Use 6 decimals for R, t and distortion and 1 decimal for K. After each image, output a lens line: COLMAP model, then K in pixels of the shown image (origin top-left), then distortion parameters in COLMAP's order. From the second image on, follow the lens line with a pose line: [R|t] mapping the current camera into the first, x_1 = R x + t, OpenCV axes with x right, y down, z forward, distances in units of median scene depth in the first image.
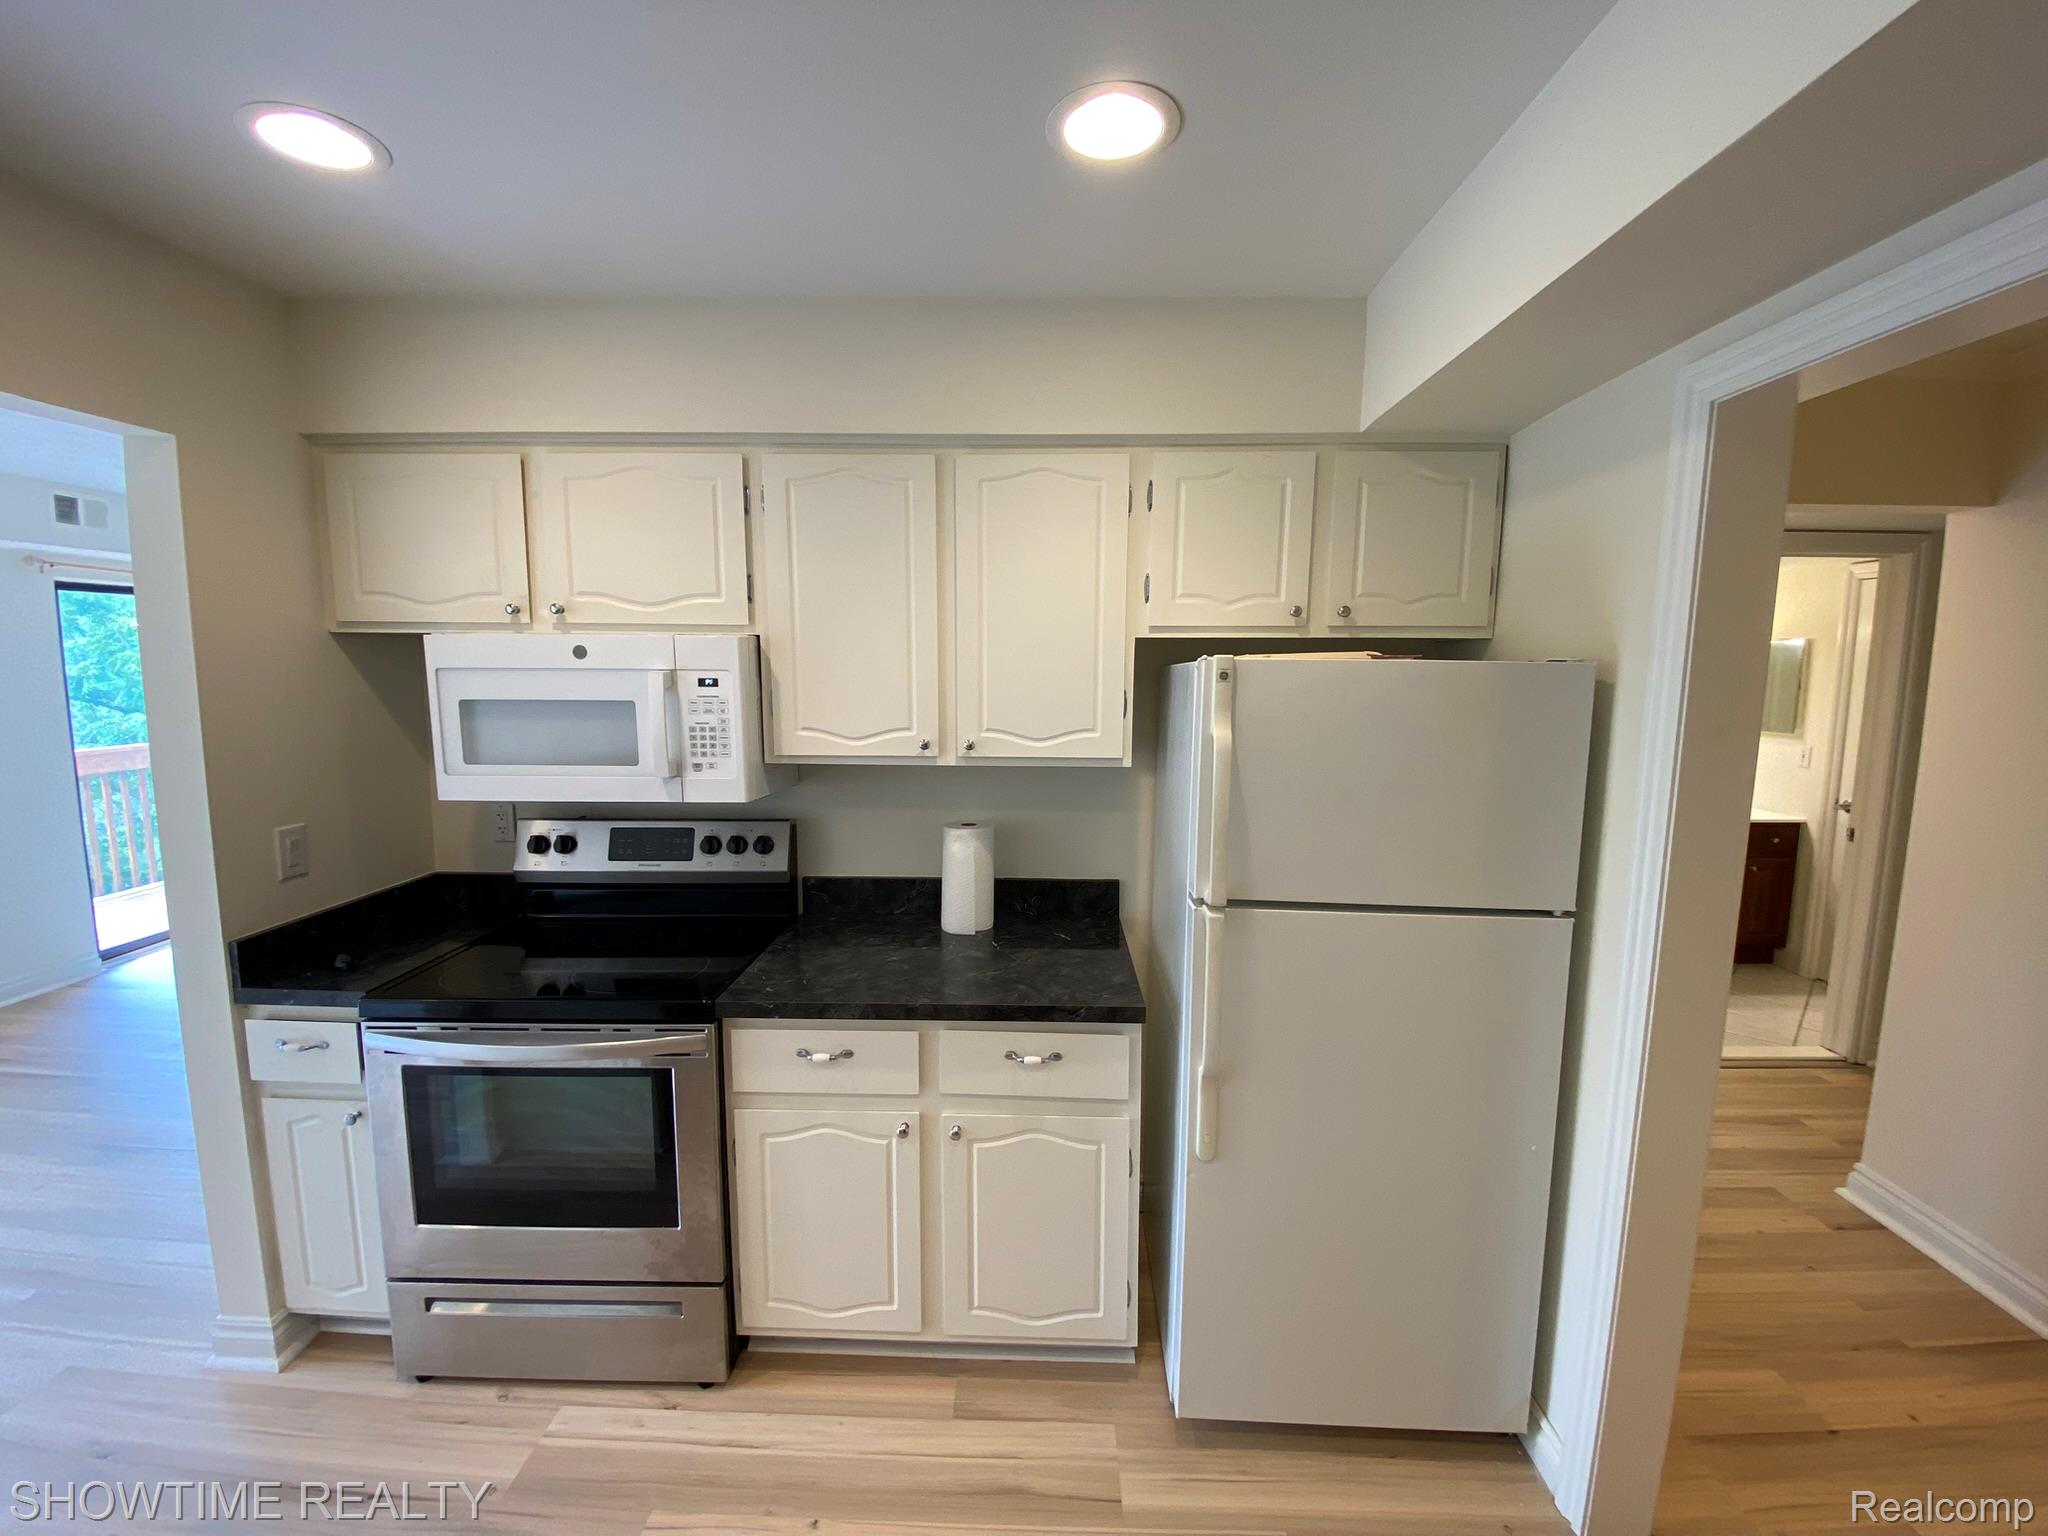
lens RADIAL K [[828.3, 0, 1029.8], [0, 828.3, 759.6], [0, 0, 1]] dist [0.003572, -0.012502]
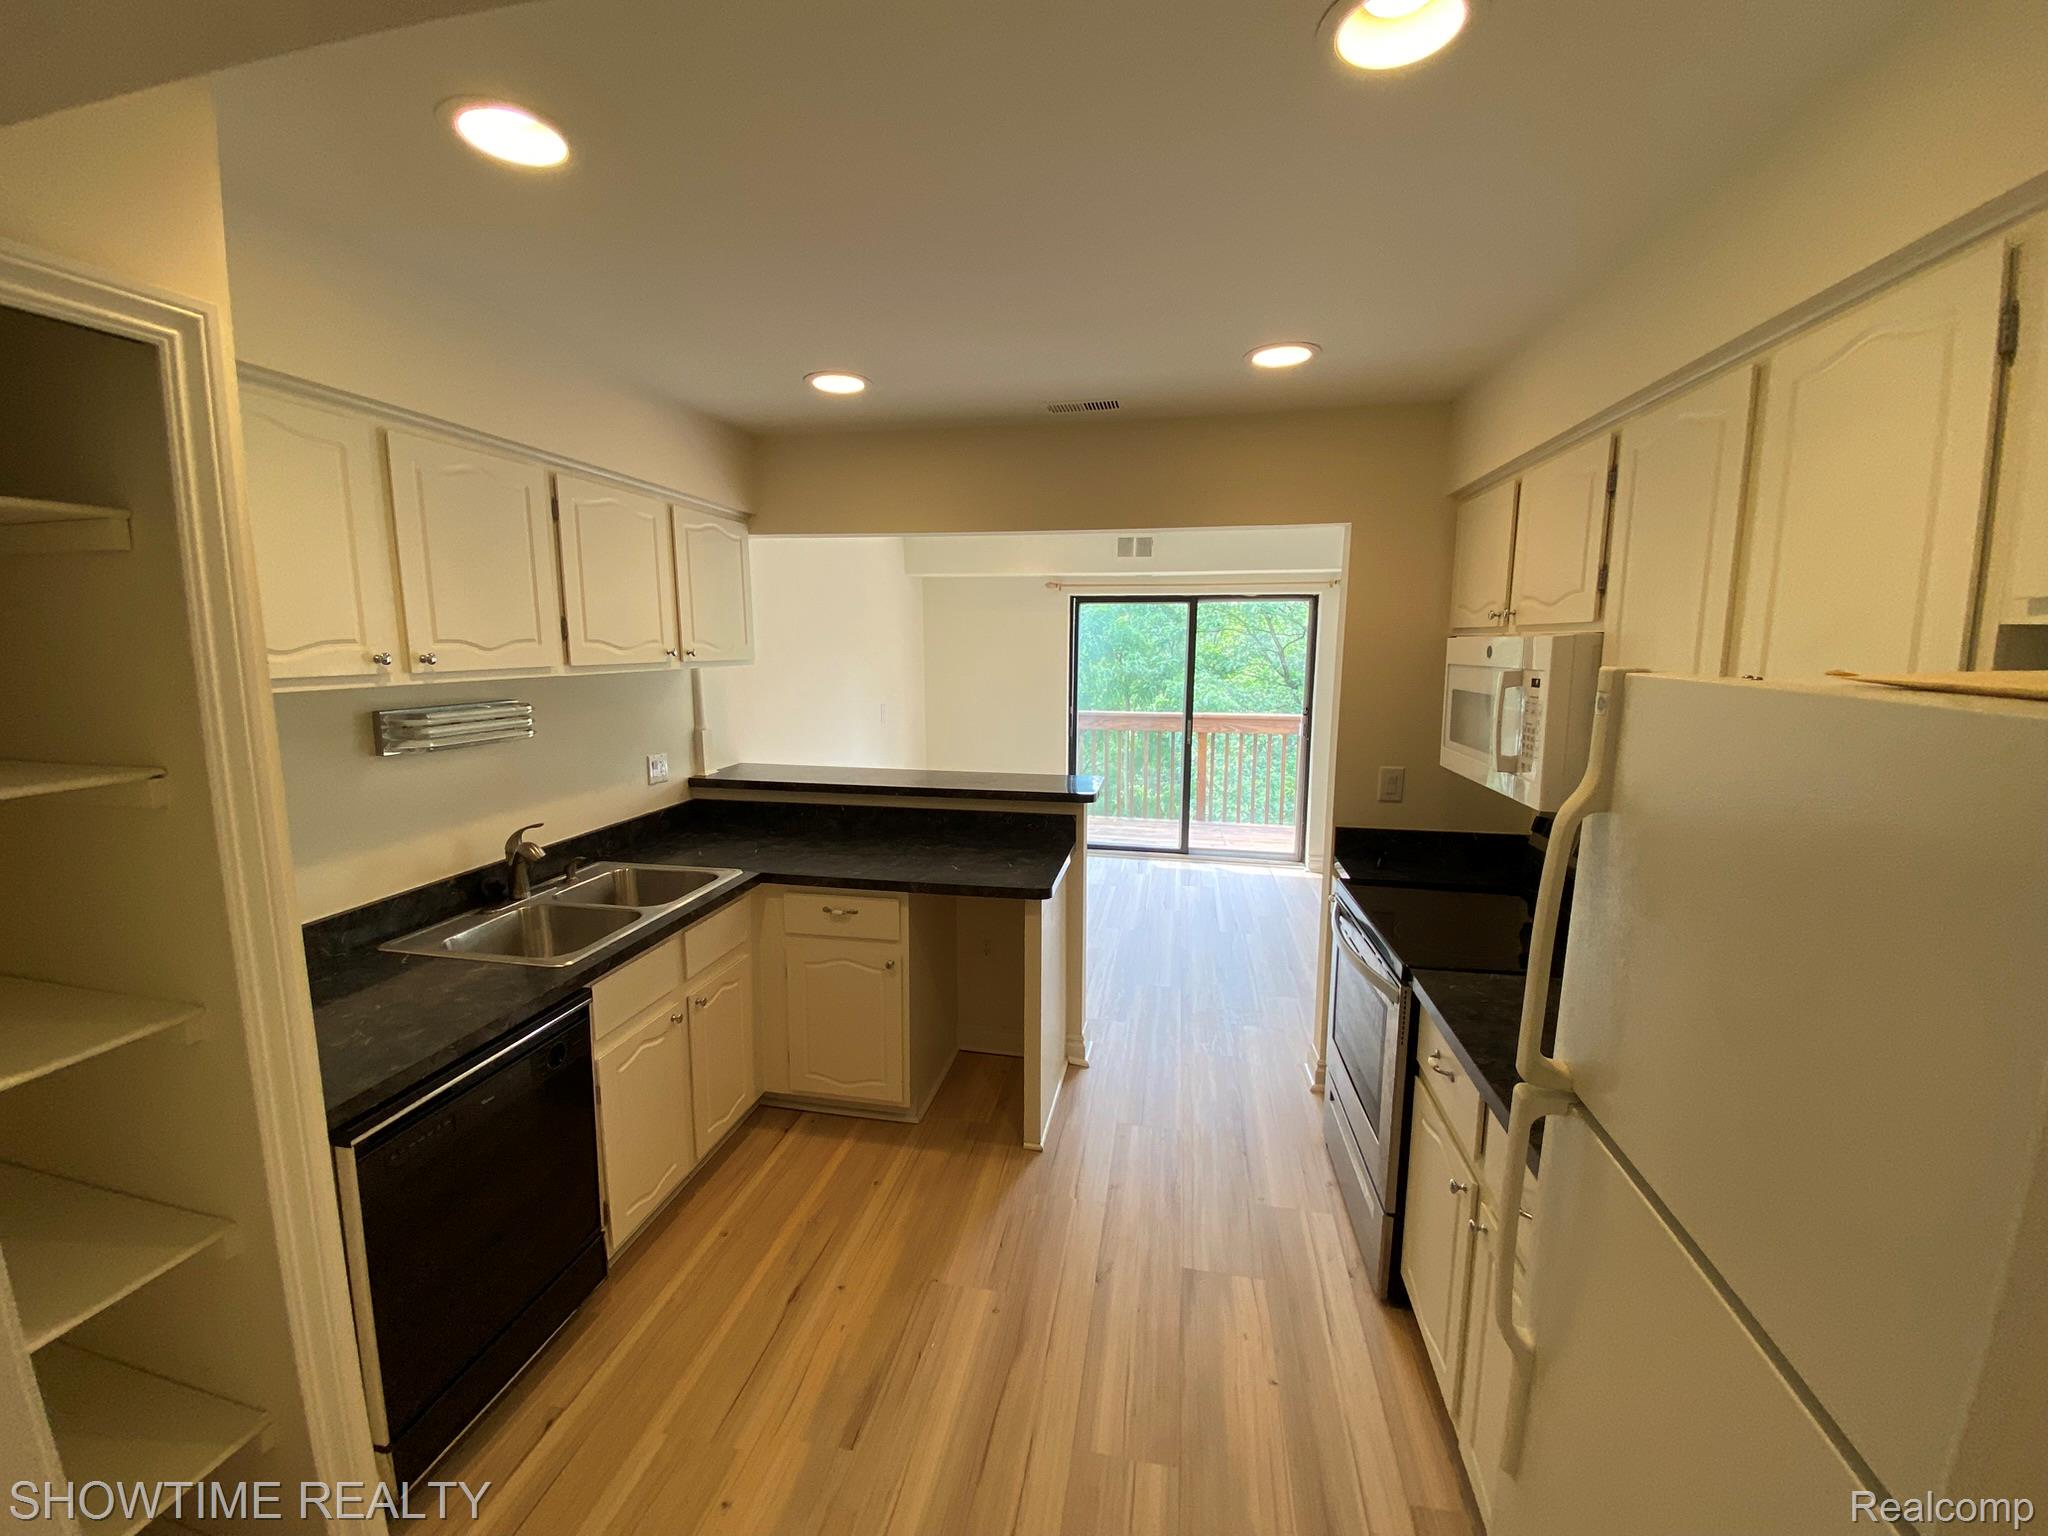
lens RADIAL K [[828.3, 0, 1015.9], [0, 828.3, 765.5], [0, 0, 1]] dist [0.003572, -0.012502]
pose [[-0.169258, 0.132906, -0.976569, 0.777422], [-0.118002, 0.981005, 0.153961, -0.086247], [0.978482, 0.141296, -0.150360, 0.621490]]
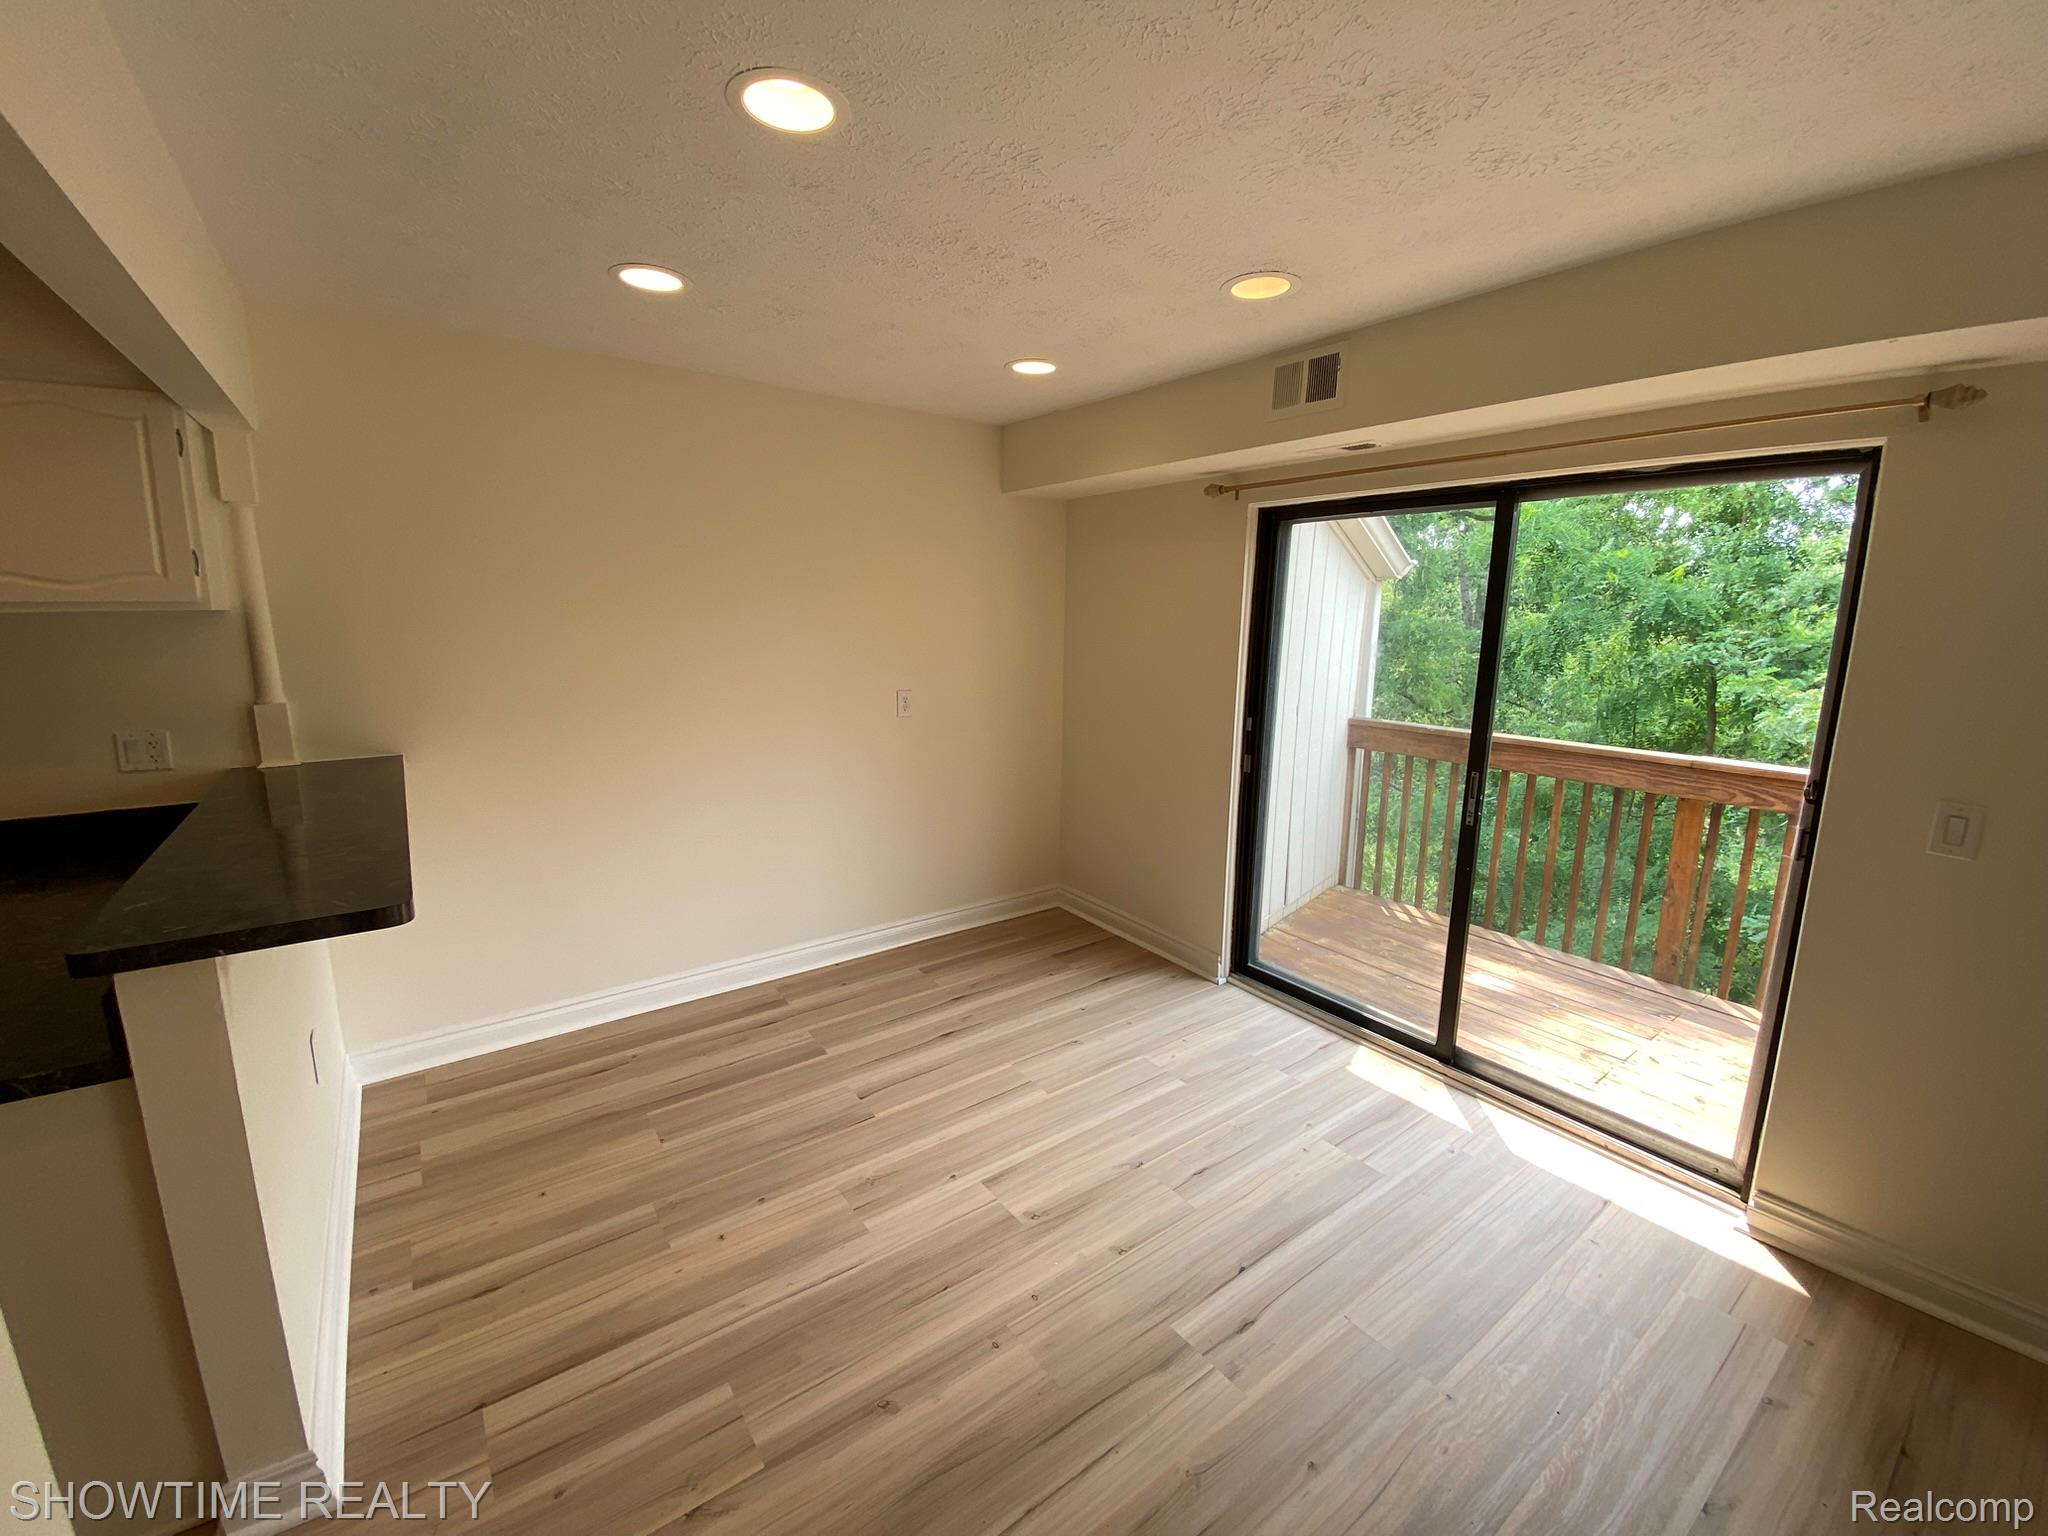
lens RADIAL K [[828.3, 0, 1015.4], [0, 828.3, 761.0], [0, 0, 1]] dist [0.003572, -0.012502]
pose [[-0.791207, 0.088841, -0.605061, -1.234556], [-0.092652, 0.960557, 0.262195, -0.172477], [0.604489, 0.263511, -0.751768, 1.451928]]
